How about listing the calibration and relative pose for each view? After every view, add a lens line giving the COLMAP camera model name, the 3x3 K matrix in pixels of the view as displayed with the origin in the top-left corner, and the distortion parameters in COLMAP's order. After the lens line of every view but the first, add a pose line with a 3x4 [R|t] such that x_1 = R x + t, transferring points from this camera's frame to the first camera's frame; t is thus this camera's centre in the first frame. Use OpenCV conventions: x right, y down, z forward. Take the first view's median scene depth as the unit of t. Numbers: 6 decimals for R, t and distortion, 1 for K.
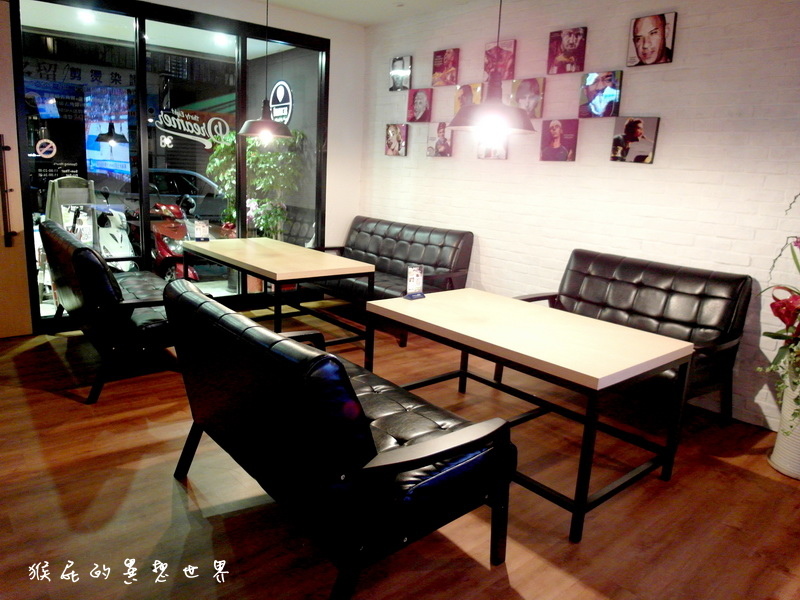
lens RADIAL K [[577.2, 0, 403.5], [0, 577.2, 300.8], [0, 0, 1]] dist [-0.039516, -0.011366]
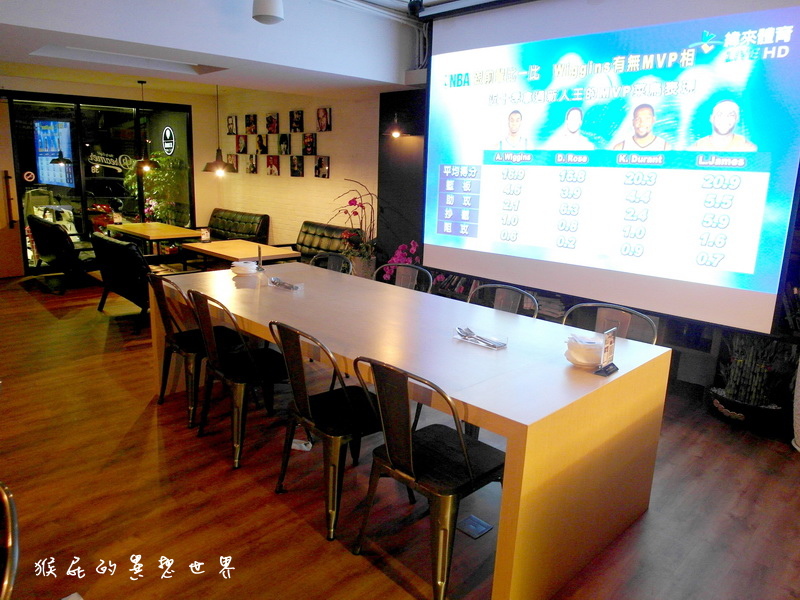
lens RADIAL K [[577.2, 0, 397.1], [0, 577.2, 295.9], [0, 0, 1]] dist [-0.039516, -0.011366]
pose [[0.997170, -0.035688, 0.066168, 0.378110], [0.035470, 0.999361, 0.004465, 0.137011], [-0.066285, -0.002106, 0.997799, -0.804460]]
